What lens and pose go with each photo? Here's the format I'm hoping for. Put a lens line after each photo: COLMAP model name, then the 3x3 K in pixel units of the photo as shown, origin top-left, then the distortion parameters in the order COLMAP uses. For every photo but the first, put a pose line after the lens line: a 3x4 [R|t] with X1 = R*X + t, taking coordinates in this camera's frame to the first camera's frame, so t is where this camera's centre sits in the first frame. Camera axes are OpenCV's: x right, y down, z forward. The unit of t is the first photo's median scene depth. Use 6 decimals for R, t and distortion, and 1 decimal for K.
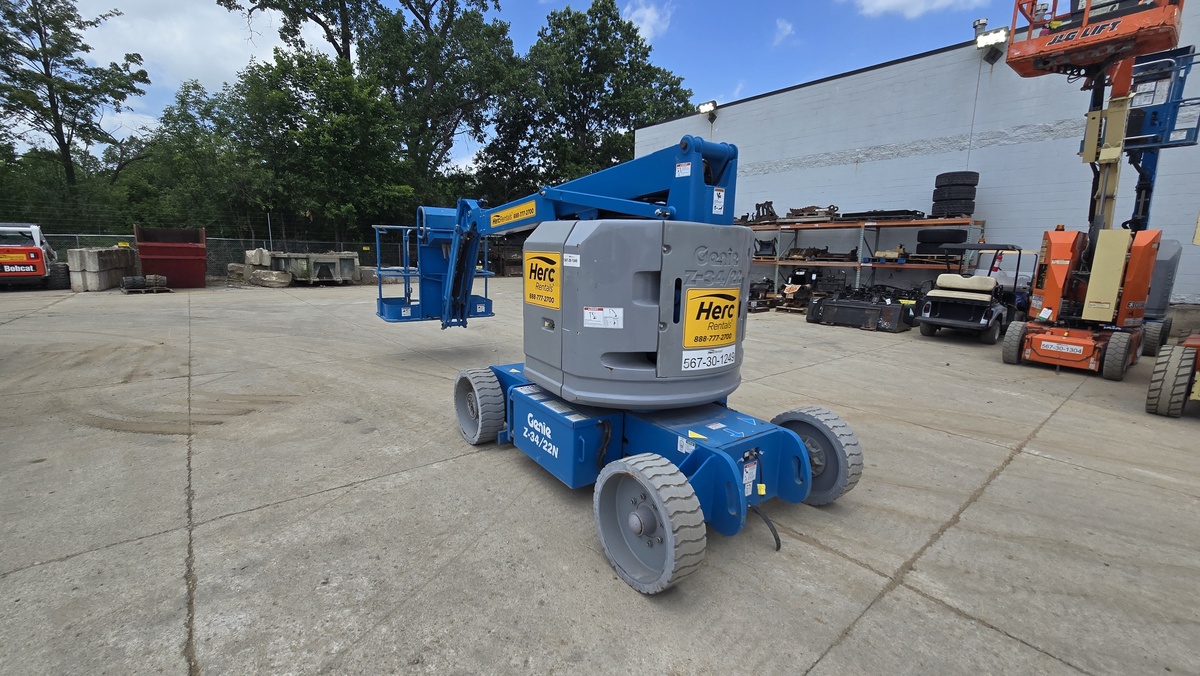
lens RADIAL K [[488.9, 0, 606.2], [0, 488.9, 335.2], [0, 0, 1]] dist [-0.001906, -0.000104]
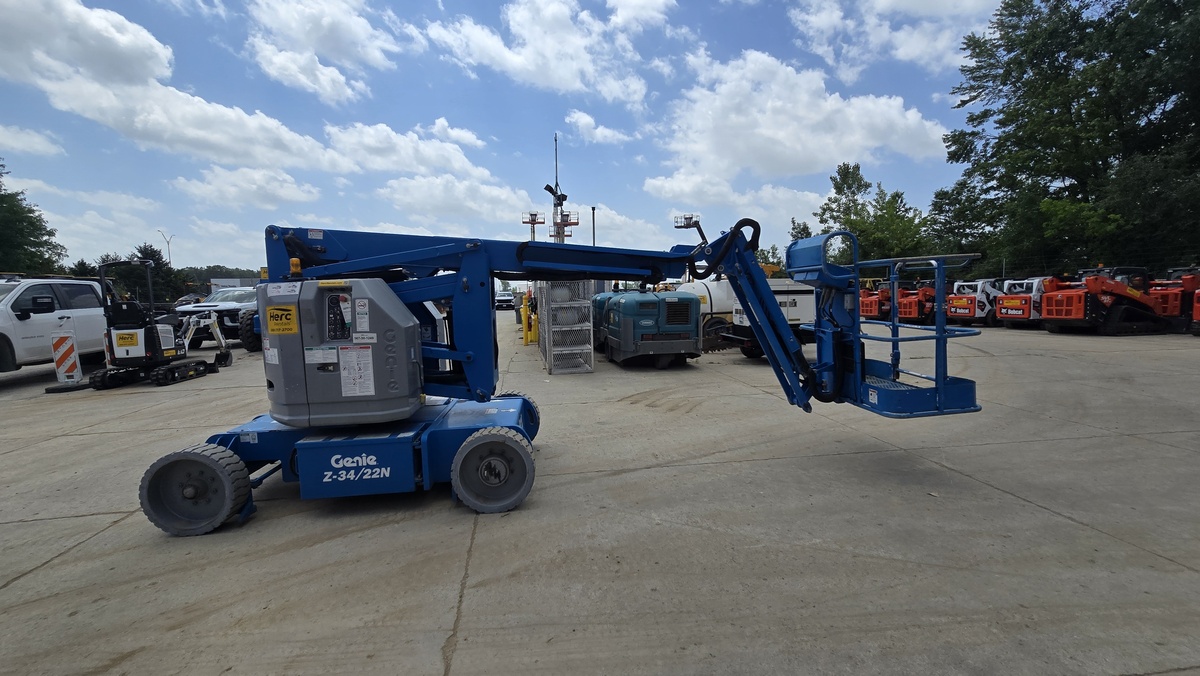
lens RADIAL K [[488.9, 0, 603.5], [0, 488.9, 333.3], [0, 0, 1]] dist [-0.001906, -0.000104]
pose [[-0.510782, 0.061259, -0.857525, 0.413928], [-0.136796, 0.978959, 0.151415, -0.182125], [0.848757, 0.194646, -0.491655, 1.070419]]
